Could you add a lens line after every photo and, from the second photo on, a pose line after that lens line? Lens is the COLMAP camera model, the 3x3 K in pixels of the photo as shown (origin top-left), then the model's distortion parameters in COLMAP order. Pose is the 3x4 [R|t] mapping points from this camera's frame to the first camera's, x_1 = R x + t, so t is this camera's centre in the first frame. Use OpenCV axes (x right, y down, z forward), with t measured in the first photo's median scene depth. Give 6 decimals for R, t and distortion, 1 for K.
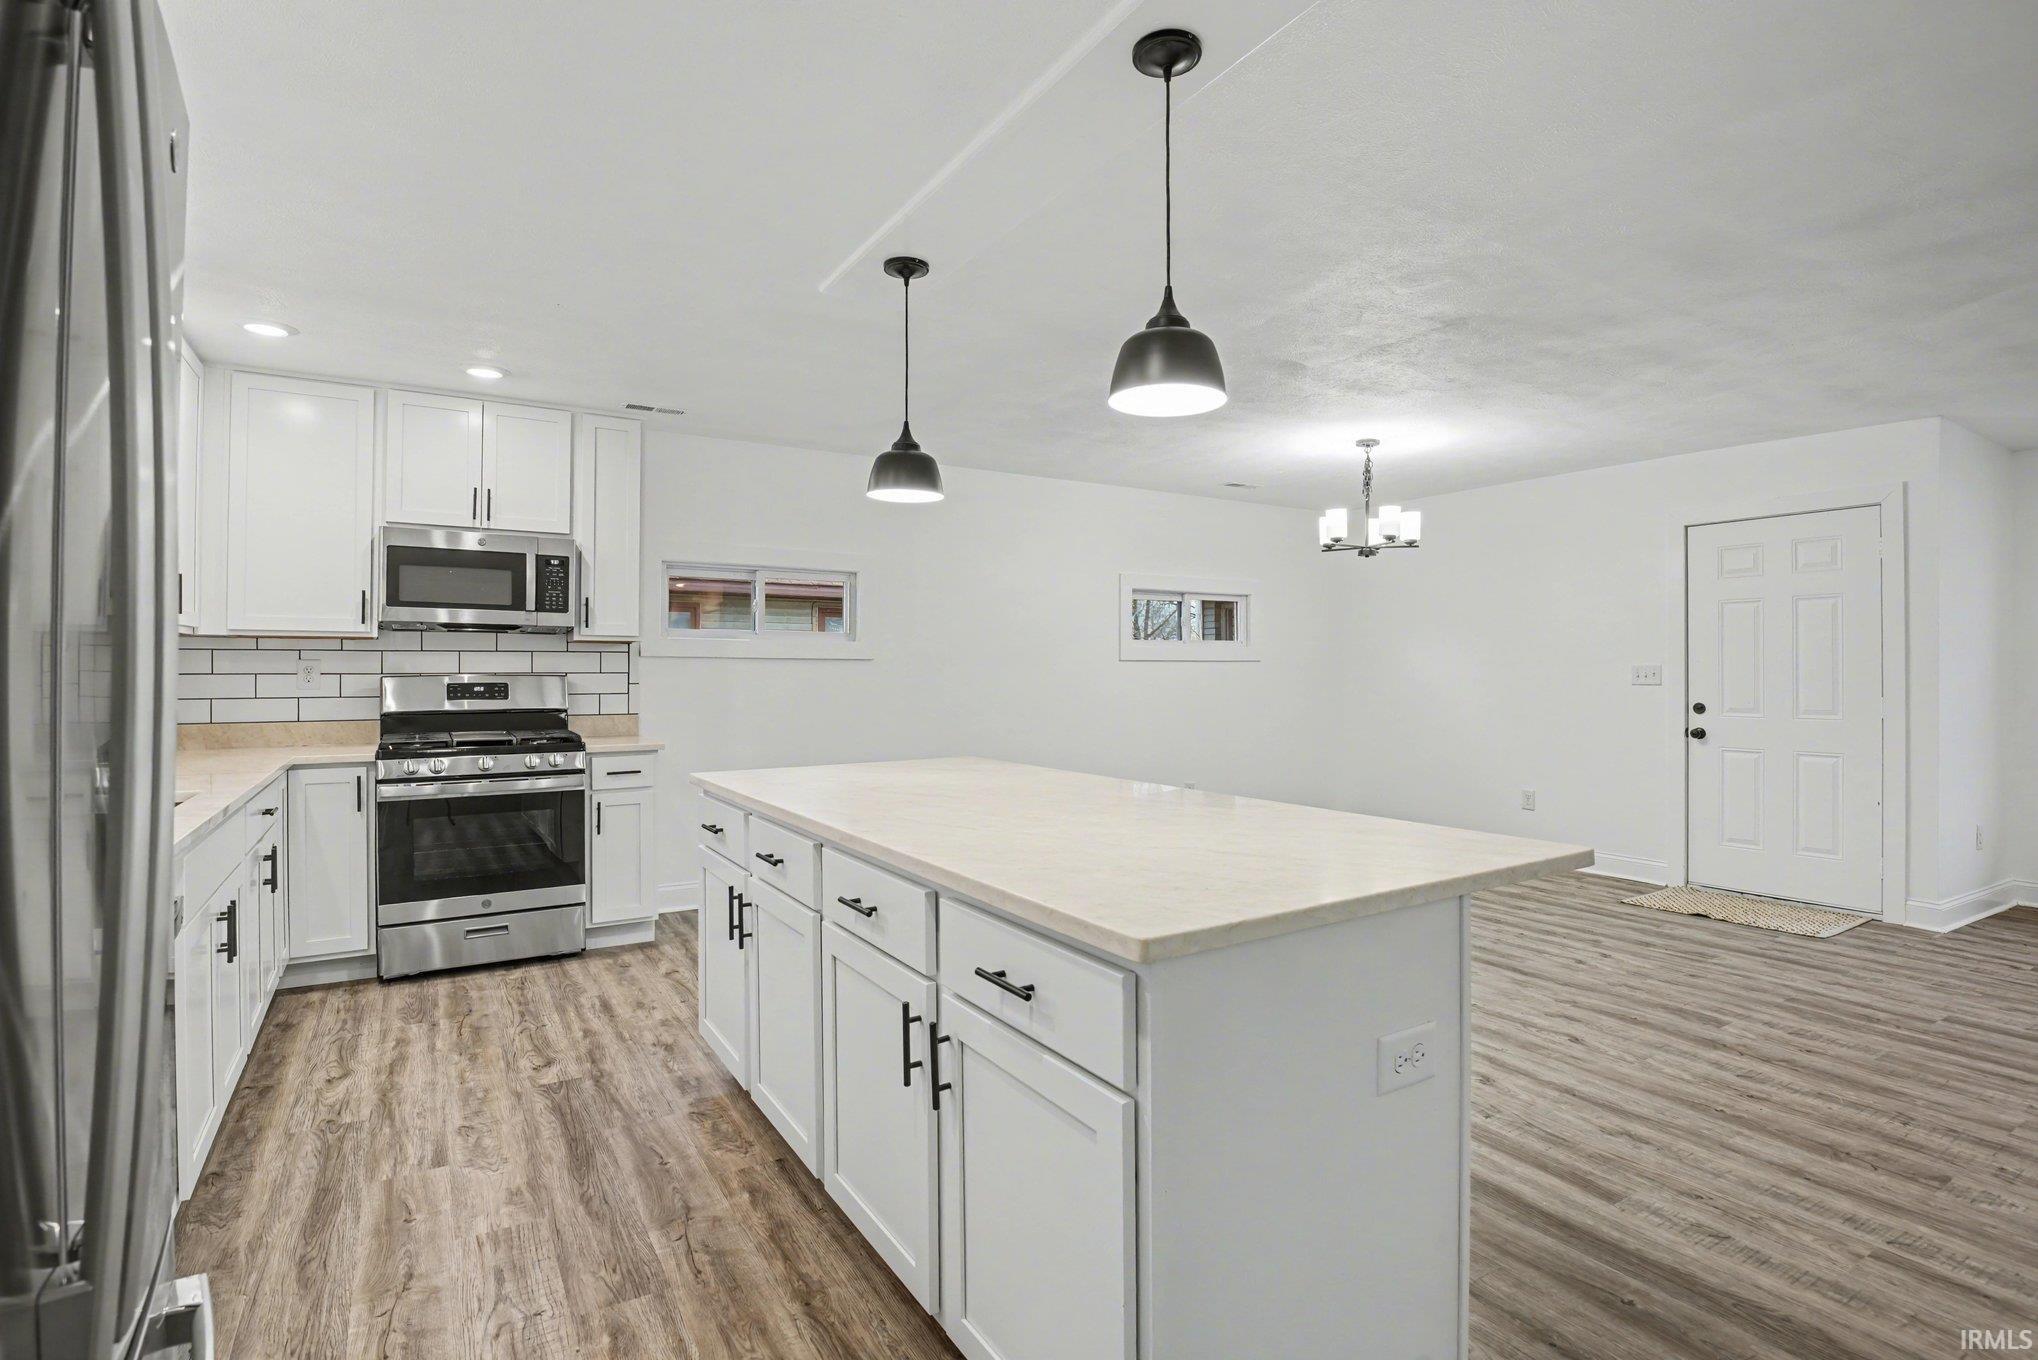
lens RADIAL K [[993.4, 0, 1033.9], [0, 993.4, 666.6], [0, 0, 1]] dist [-0.021761, -0.005889]
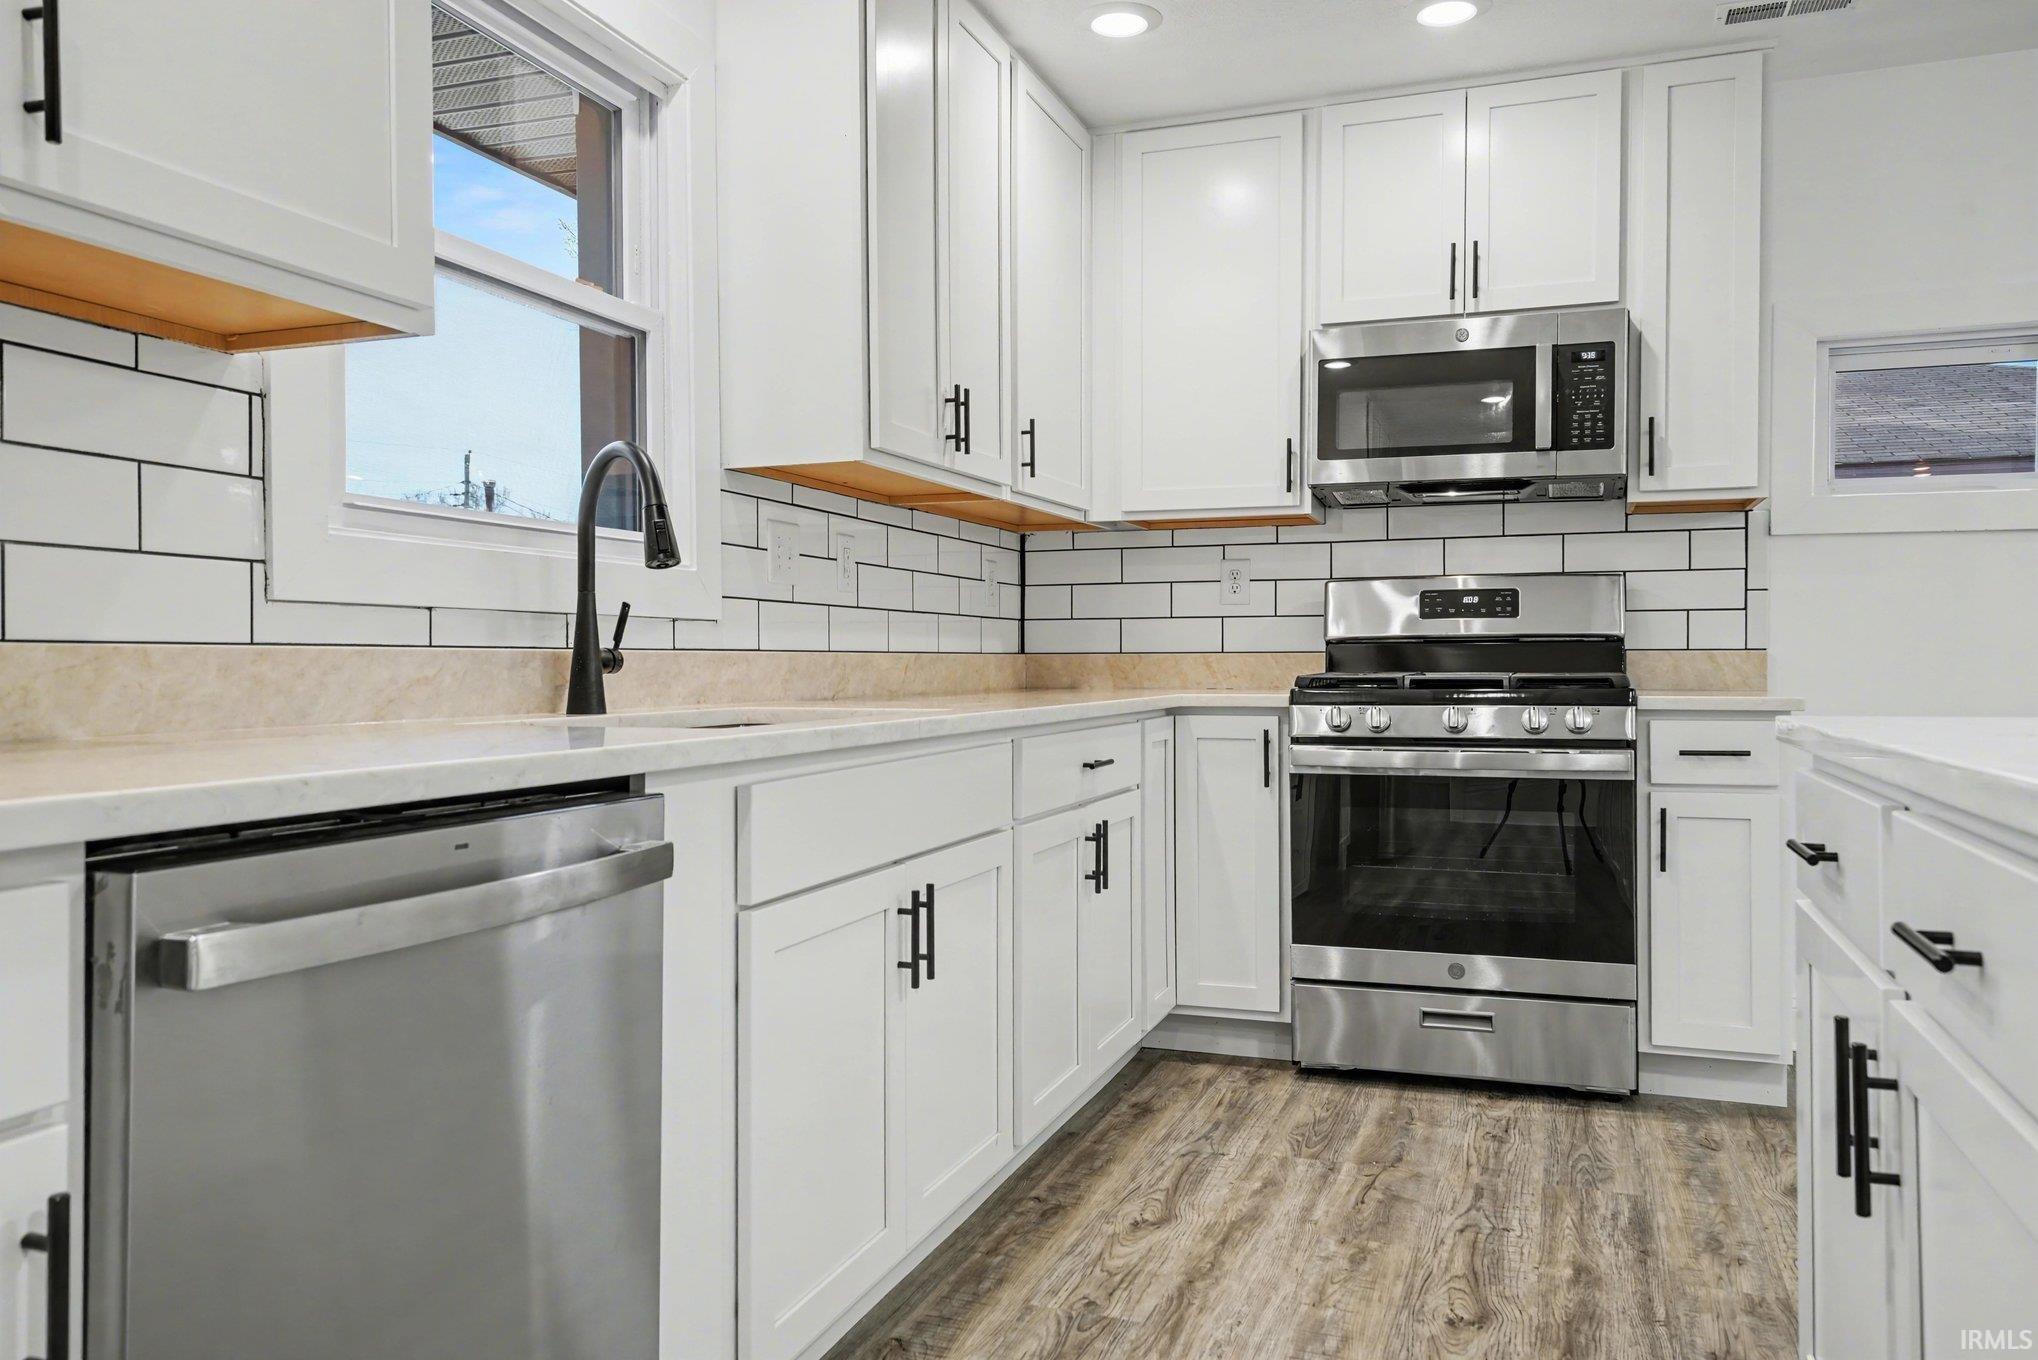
lens RADIAL K [[1457.2, 0, 1036.8], [0, 1457.2, 668.4], [0, 0, 1]] dist [0.021184, -0.001362]
pose [[0.618480, 0.002026, -0.785798, -0.053419], [0.006516, 0.999949, 0.007707, 0.063164], [0.785774, -0.009886, 0.618435, 0.310475]]
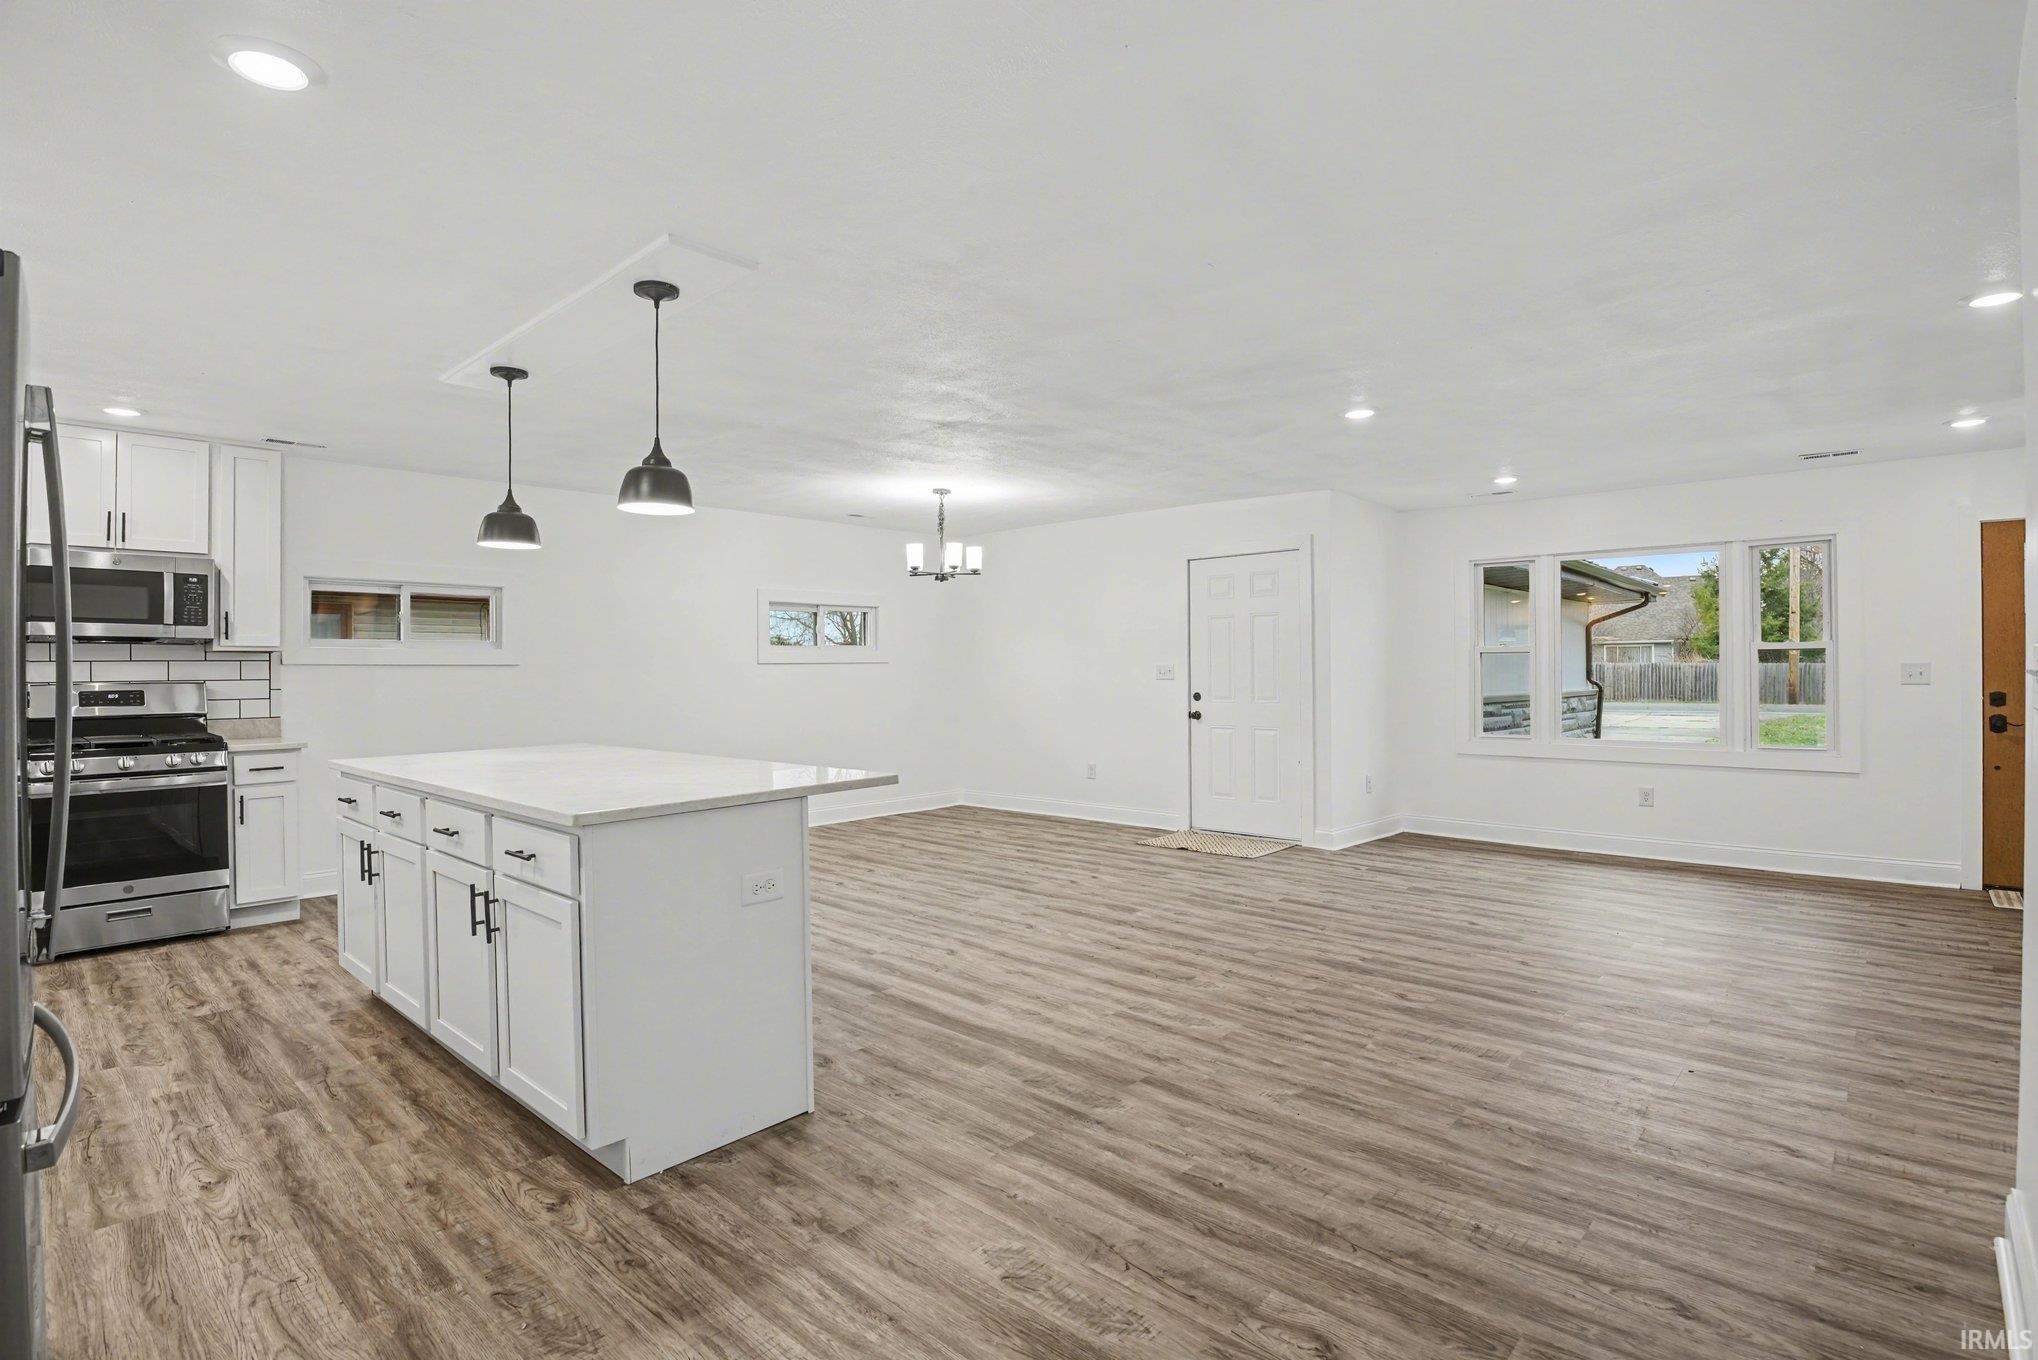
lens RADIAL K [[993.4, 0, 1032.0], [0, 993.4, 666.6], [0, 0, 1]] dist [-0.021761, -0.005889]
pose [[0.962200, -0.008288, 0.272218, 0.133939], [0.007738, 0.999965, 0.003096, -0.006177], [-0.272234, -0.000872, 0.962231, -0.338777]]
